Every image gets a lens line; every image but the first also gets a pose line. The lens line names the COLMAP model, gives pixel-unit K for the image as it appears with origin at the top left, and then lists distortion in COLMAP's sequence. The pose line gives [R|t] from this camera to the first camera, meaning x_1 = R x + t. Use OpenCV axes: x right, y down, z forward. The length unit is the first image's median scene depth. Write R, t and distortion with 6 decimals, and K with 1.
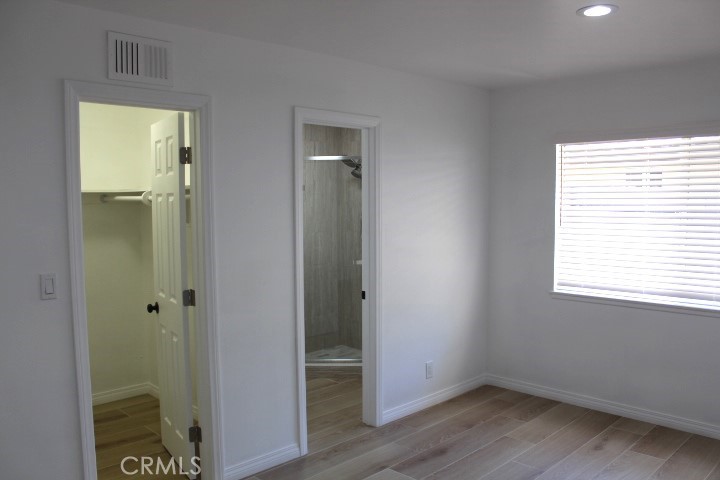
lens RADIAL K [[611.6, 0, 360.0], [0, 611.6, 240.0], [0, 0, 1]] dist [-0.260354, 0.442193]
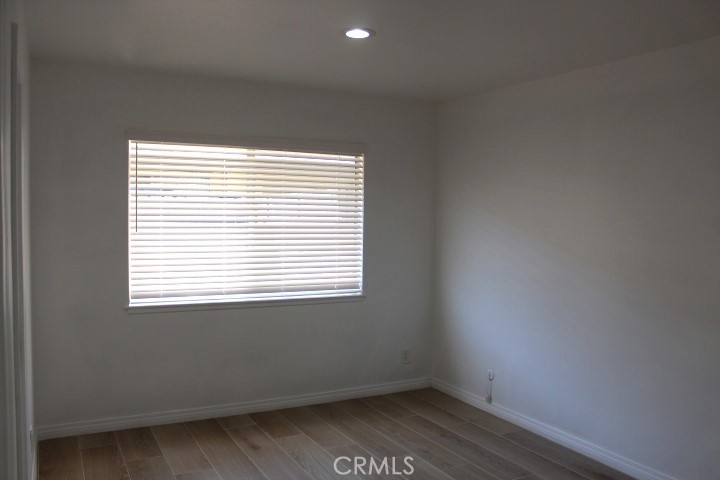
lens RADIAL K [[611.6, 0, 360.0], [0, 611.6, 240.0], [0, 0, 1]] dist [-0.260354, 0.442193]
pose [[0.304538, -0.029201, 0.952052, -0.415257], [0.041031, 0.999004, 0.017516, -0.013957], [-0.951616, 0.033730, 0.305433, 0.407307]]
